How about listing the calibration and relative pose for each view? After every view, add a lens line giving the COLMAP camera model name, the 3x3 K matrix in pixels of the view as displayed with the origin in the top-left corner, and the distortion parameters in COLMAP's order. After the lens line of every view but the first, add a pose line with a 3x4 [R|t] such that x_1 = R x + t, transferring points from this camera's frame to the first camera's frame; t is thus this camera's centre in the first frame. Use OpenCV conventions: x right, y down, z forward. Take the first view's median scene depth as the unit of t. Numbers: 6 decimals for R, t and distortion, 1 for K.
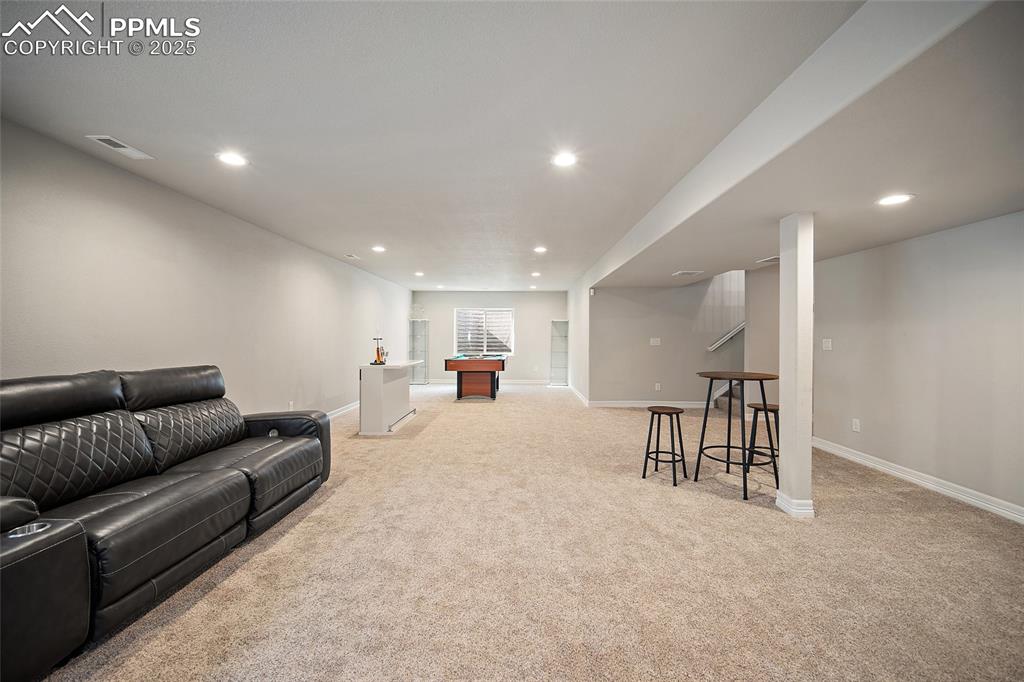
lens RADIAL K [[410.4, 0, 513.1], [0, 410.4, 338.5], [0, 0, 1]] dist [0.000688, -0.000185]
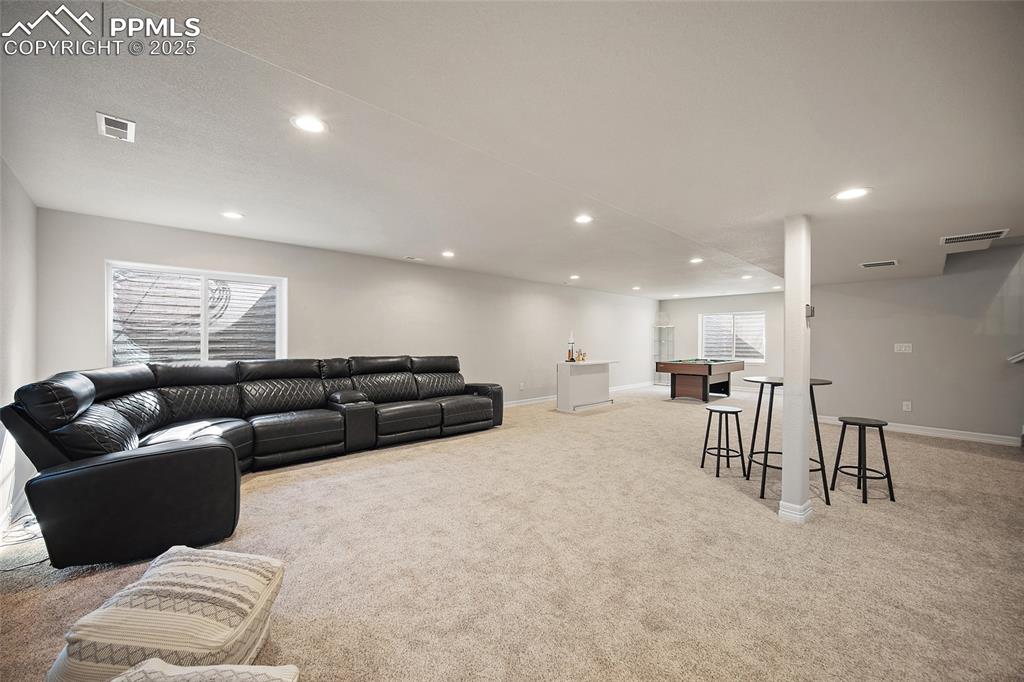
lens RADIAL K [[410.4, 0, 513.1], [0, 410.4, 338.5], [0, 0, 1]] dist [0.000688, -0.000185]
pose [[0.700389, -0.004744, -0.713746, 0.720986], [-0.004612, 0.999927, -0.011172, 0.001914], [0.713746, 0.011117, 0.700316, -0.150855]]
